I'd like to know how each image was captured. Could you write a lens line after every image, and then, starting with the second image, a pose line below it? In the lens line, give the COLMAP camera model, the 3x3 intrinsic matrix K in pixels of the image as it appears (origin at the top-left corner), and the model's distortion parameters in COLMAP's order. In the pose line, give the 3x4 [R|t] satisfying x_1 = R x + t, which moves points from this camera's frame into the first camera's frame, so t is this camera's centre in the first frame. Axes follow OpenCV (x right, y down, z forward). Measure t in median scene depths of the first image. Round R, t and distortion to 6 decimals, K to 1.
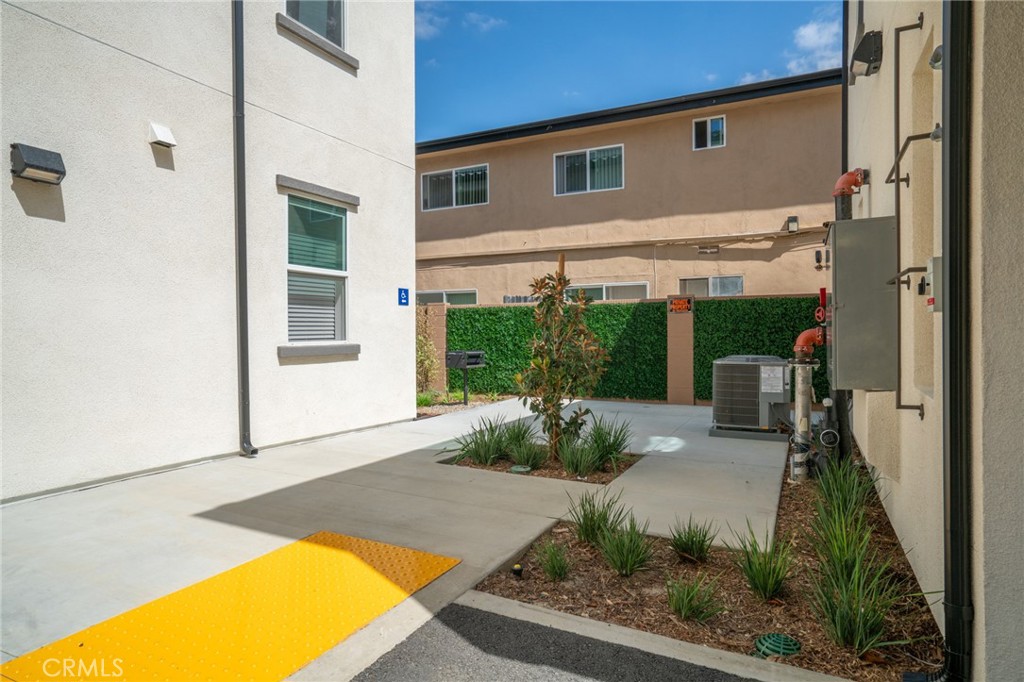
lens RADIAL K [[595.4, 0, 520.1], [0, 595.4, 341.0], [0, 0, 1]] dist [-0.005997, -0.000545]
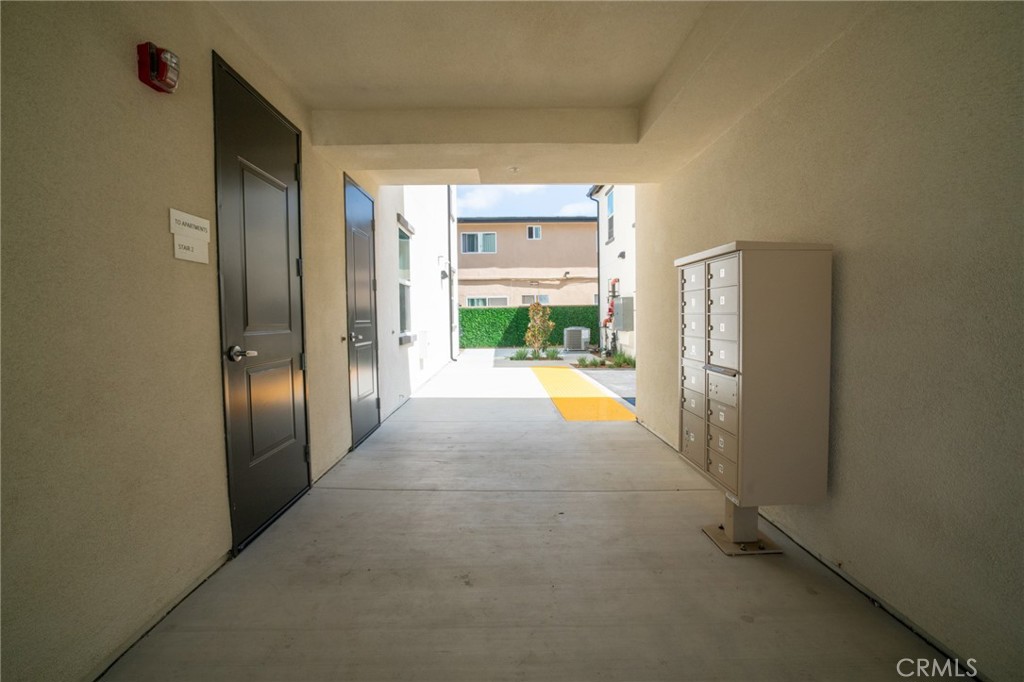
lens RADIAL K [[493.4, 0, 512.0], [0, 493.4, 341.0], [0, 0, 1]] dist [-0.058900, 0.023933]
pose [[0.885201, -0.029343, 0.464283, -0.663703], [0.015157, 0.999298, 0.034257, 0.002907], [-0.464962, -0.023288, 0.885024, -0.665424]]
